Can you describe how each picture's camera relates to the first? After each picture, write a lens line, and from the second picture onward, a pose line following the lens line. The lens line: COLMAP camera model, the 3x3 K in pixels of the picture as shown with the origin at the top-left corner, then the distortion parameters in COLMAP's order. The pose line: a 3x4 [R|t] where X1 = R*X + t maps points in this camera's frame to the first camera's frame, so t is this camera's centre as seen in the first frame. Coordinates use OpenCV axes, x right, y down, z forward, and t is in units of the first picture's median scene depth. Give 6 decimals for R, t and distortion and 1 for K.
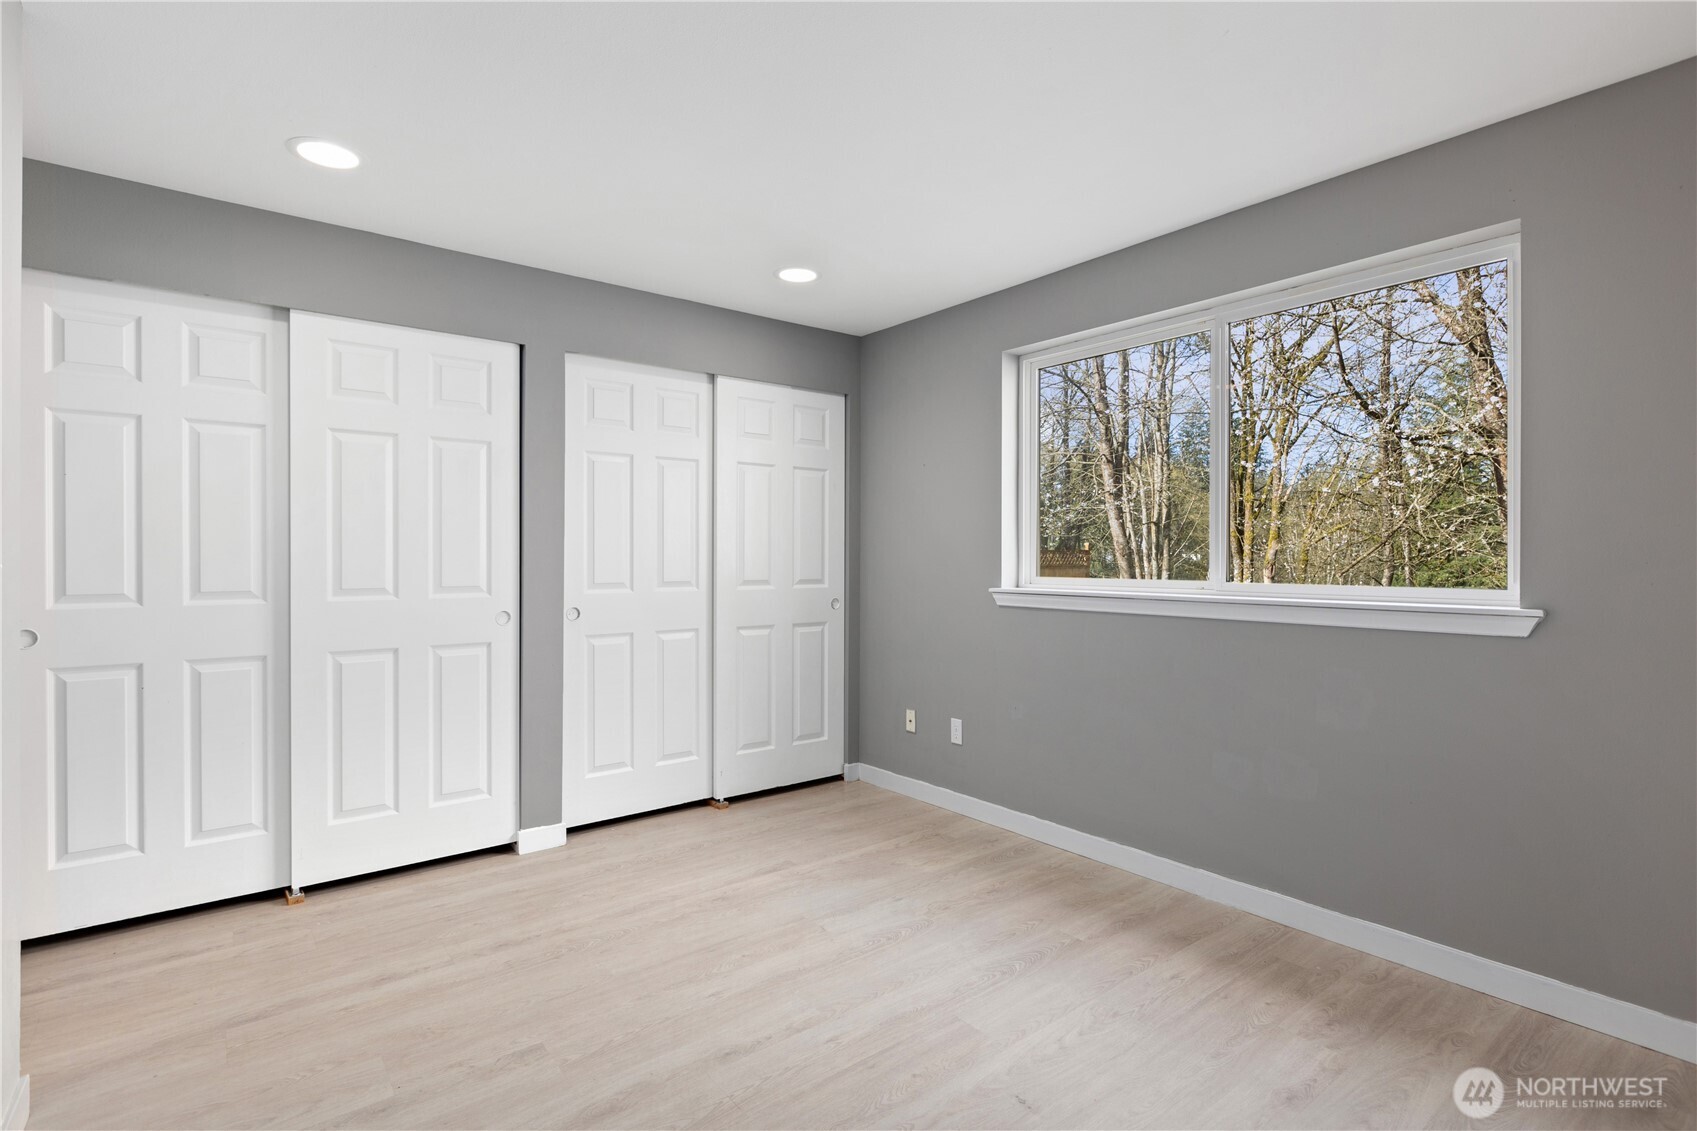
lens RADIAL K [[829.1, 0, 850.5], [0, 829.1, 571.8], [0, 0, 1]] dist [-0.014295, 0.000236]
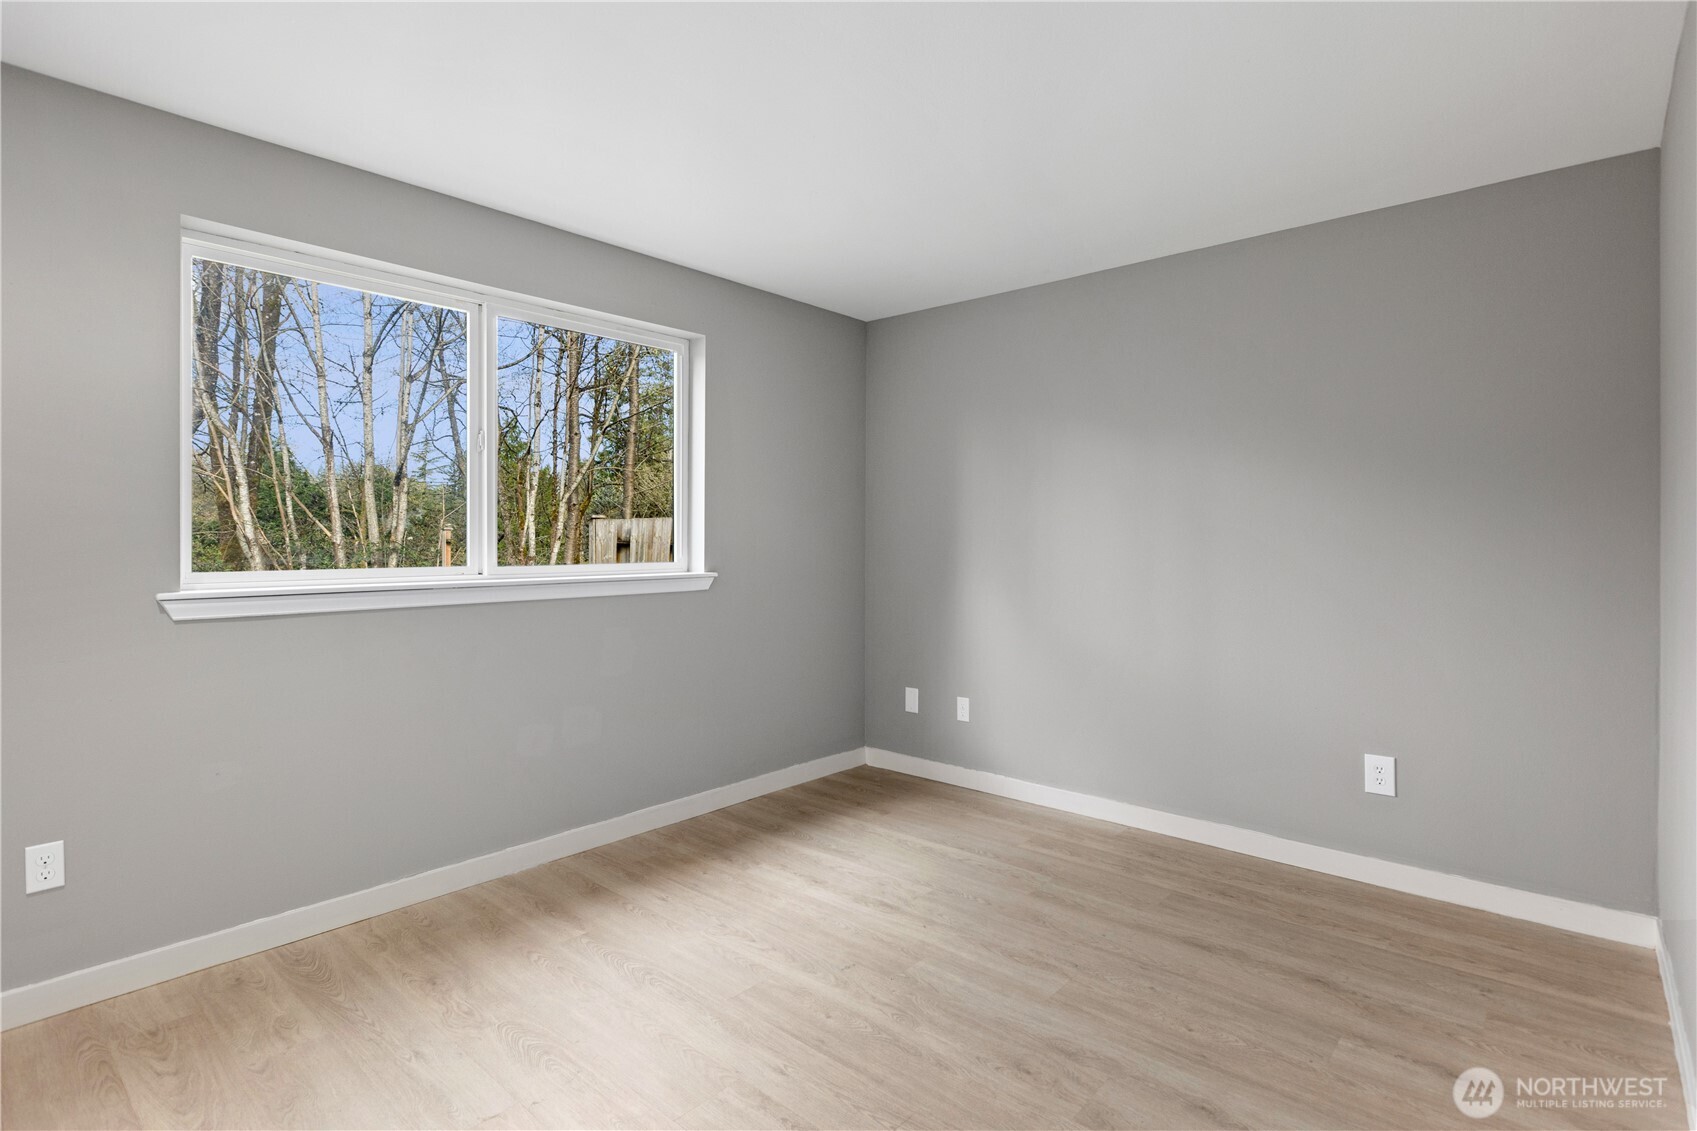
lens RADIAL K [[829.1, 0, 863.9], [0, 829.1, 578.1], [0, 0, 1]] dist [-0.014295, 0.000236]
pose [[-0.207887, -0.045412, 0.977098, -0.644912], [0.017514, 0.998589, 0.050137, -0.015878], [-0.977996, 0.027535, -0.206798, 0.769981]]
